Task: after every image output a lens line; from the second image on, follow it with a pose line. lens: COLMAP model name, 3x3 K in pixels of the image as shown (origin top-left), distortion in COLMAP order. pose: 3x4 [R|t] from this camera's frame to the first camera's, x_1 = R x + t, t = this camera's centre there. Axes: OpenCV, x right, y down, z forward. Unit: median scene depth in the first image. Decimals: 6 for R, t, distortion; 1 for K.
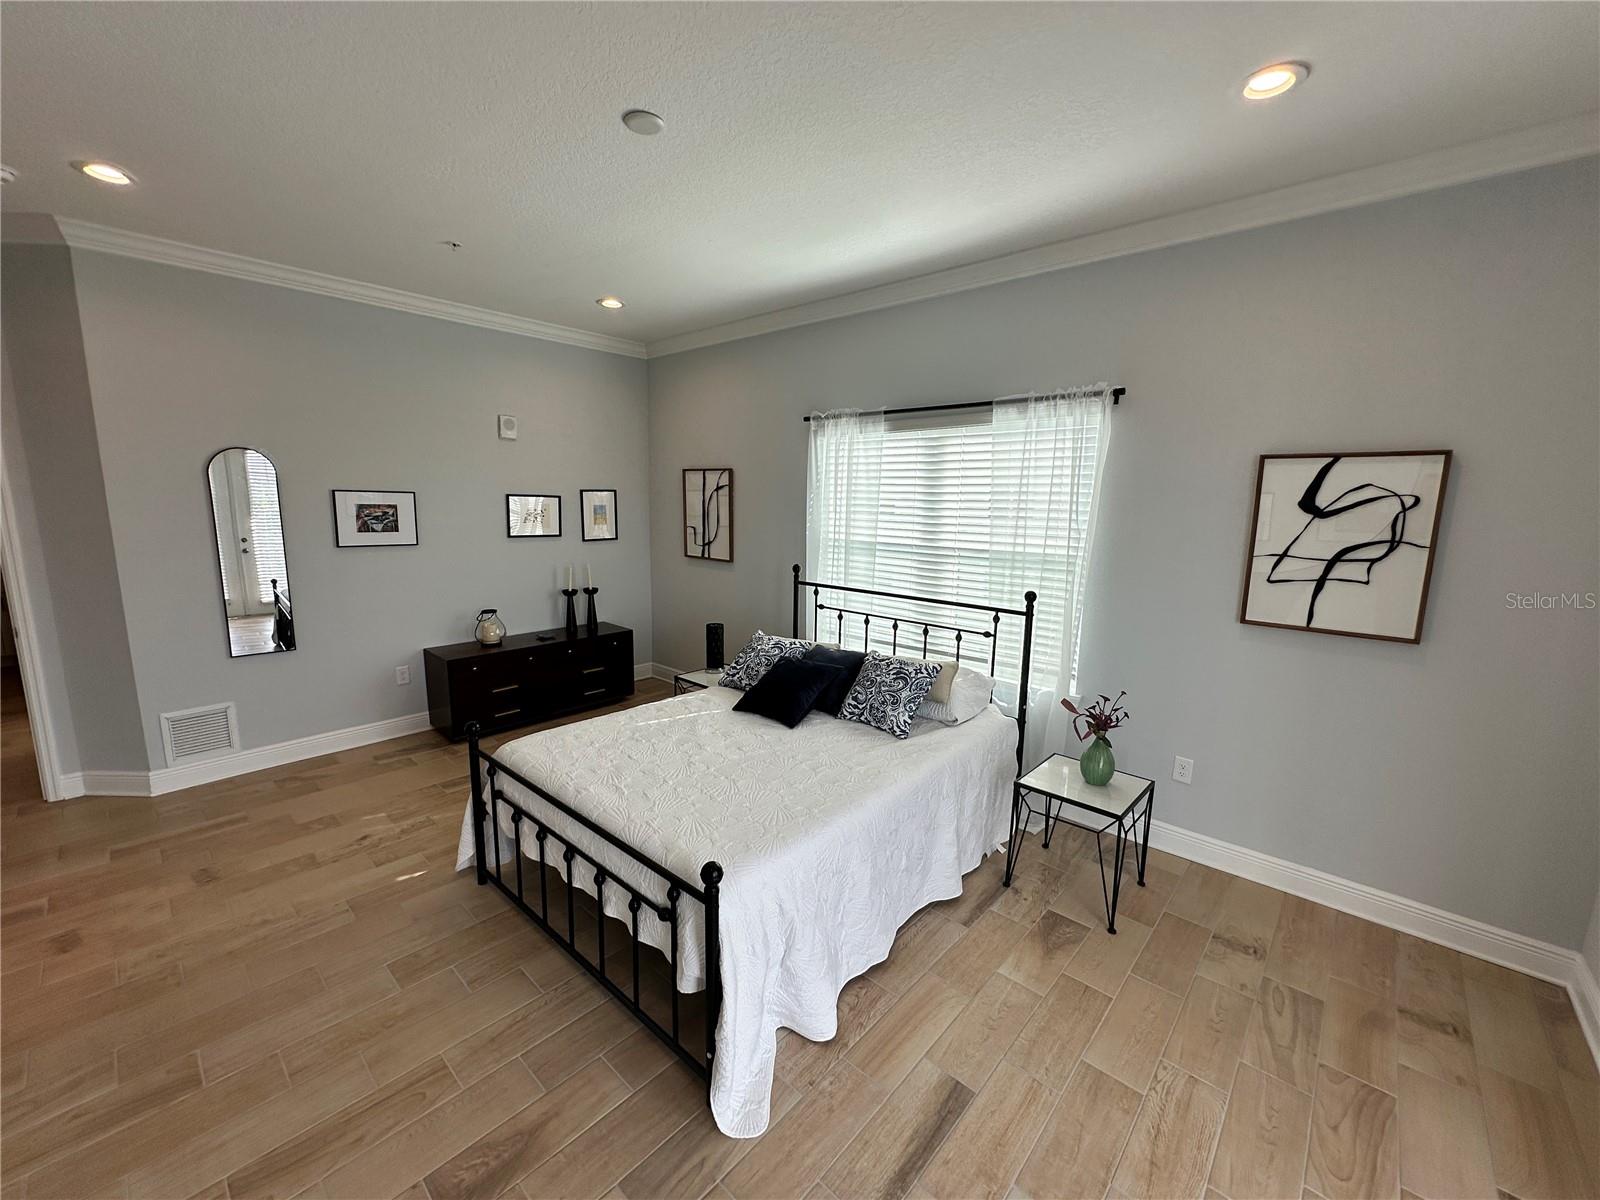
lens RADIAL K [[637.9, 0, 800.0], [0, 637.9, 600.0], [0, 0, 1]] dist [-0.001261, -0.000010]
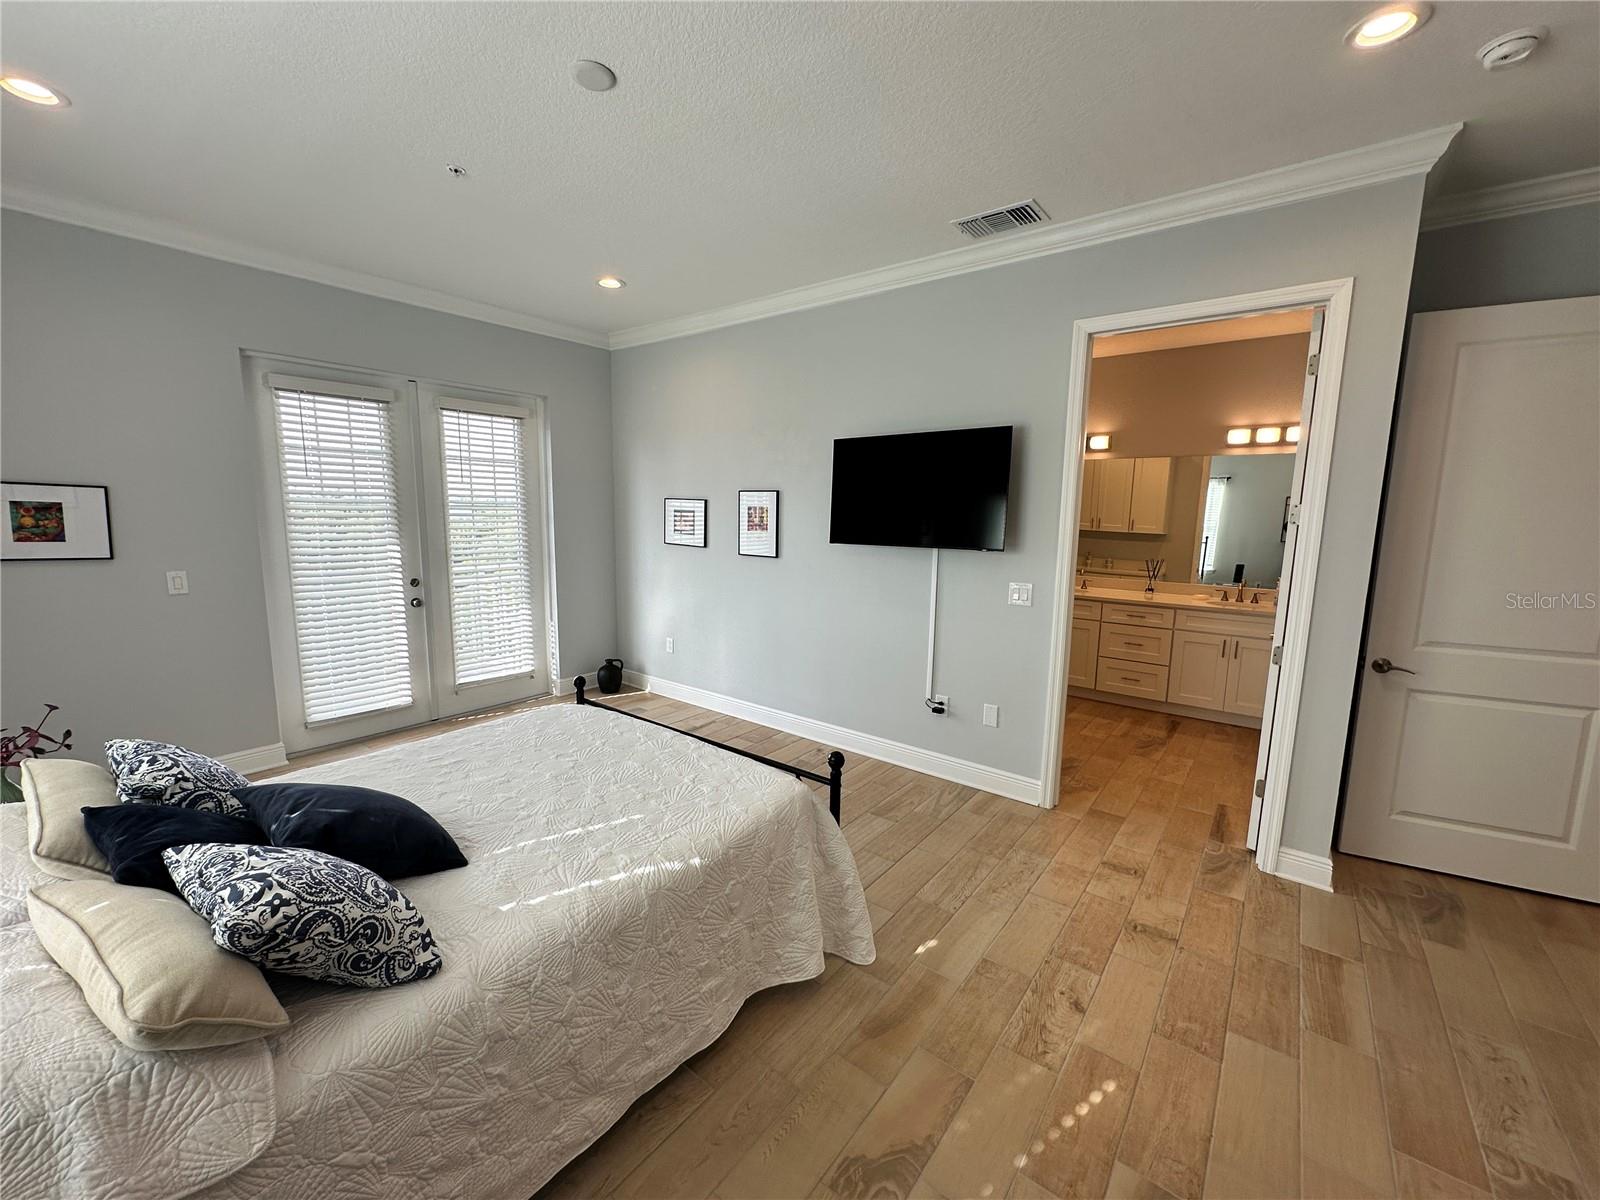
lens RADIAL K [[637.9, 0, 800.0], [0, 637.9, 600.0], [0, 0, 1]] dist [-0.001261, -0.000010]
pose [[-0.996828, -0.013086, -0.078501, -0.364452], [-0.036478, 0.951802, 0.304535, -0.239885], [0.070732, 0.306433, -0.949261, 1.597878]]
